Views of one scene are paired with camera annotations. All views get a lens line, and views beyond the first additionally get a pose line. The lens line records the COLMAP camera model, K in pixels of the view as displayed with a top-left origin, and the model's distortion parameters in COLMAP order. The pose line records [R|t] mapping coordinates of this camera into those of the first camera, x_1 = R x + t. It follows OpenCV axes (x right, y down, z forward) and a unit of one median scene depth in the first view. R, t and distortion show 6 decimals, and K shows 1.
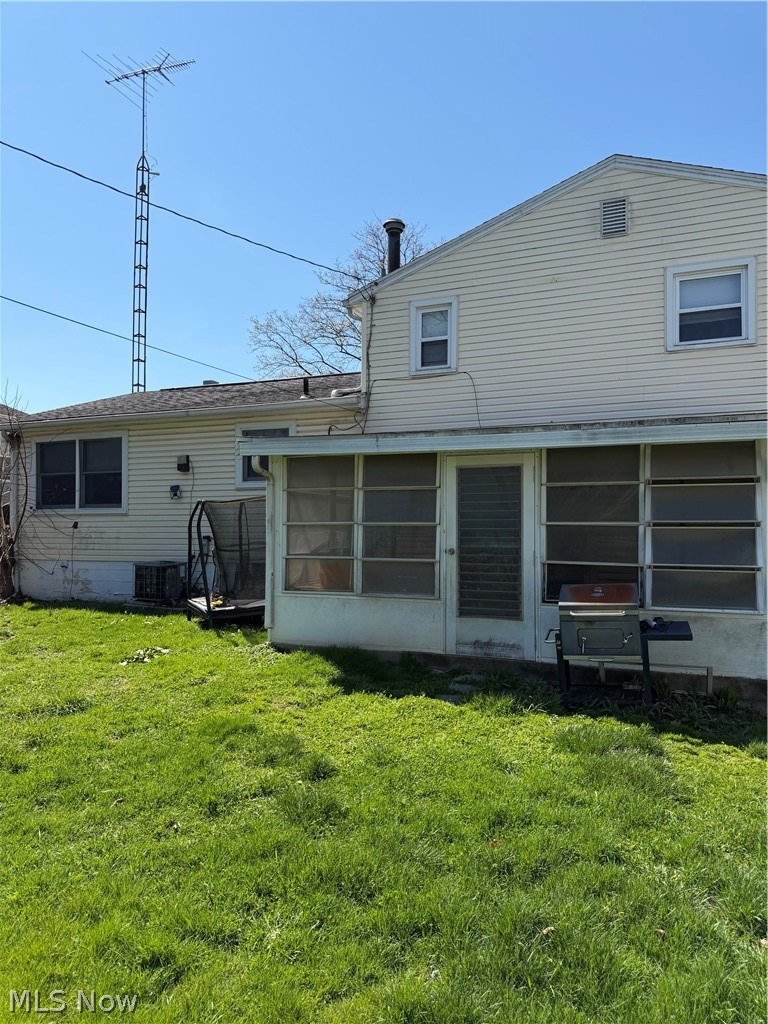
lens RADIAL K [[721.9, 0, 382.4], [0, 721.9, 510.0], [0, 0, 1]] dist [0.065573, -0.015991]
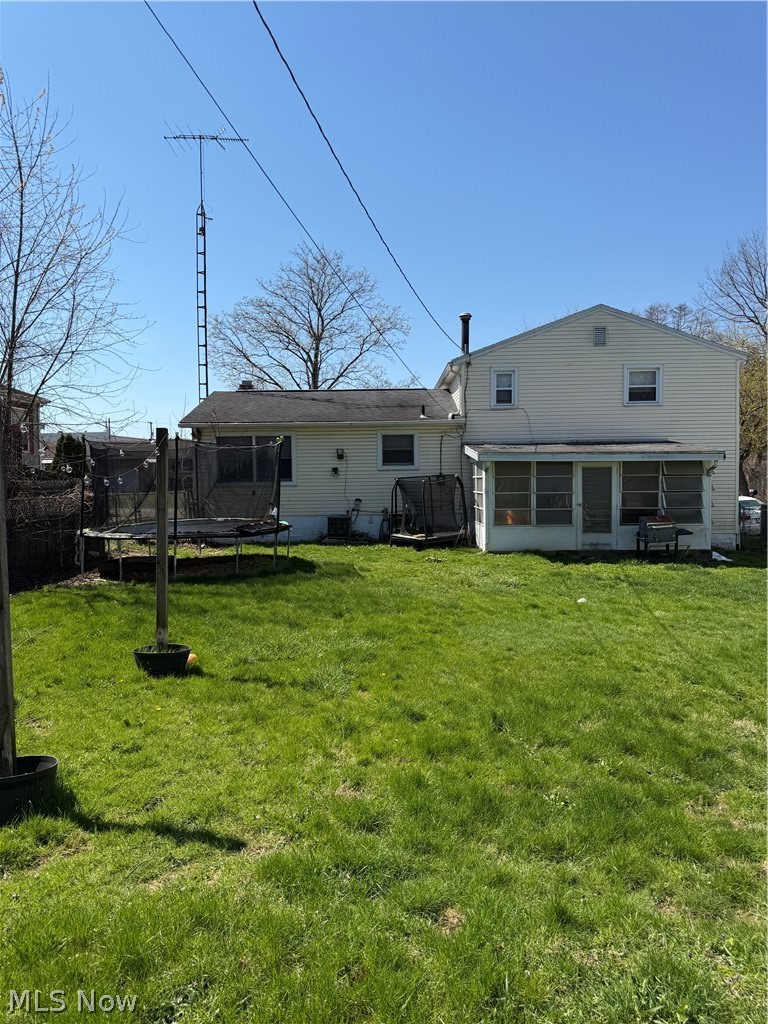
lens RADIAL K [[721.9, 0, 385.1], [0, 721.9, 515.5], [0, 0, 1]] dist [0.065573, -0.015991]
pose [[0.929588, -0.027434, 0.367577, -1.049671], [0.000495, 0.997318, 0.073185, -0.061481], [-0.368599, -0.067850, 0.927109, -0.711166]]
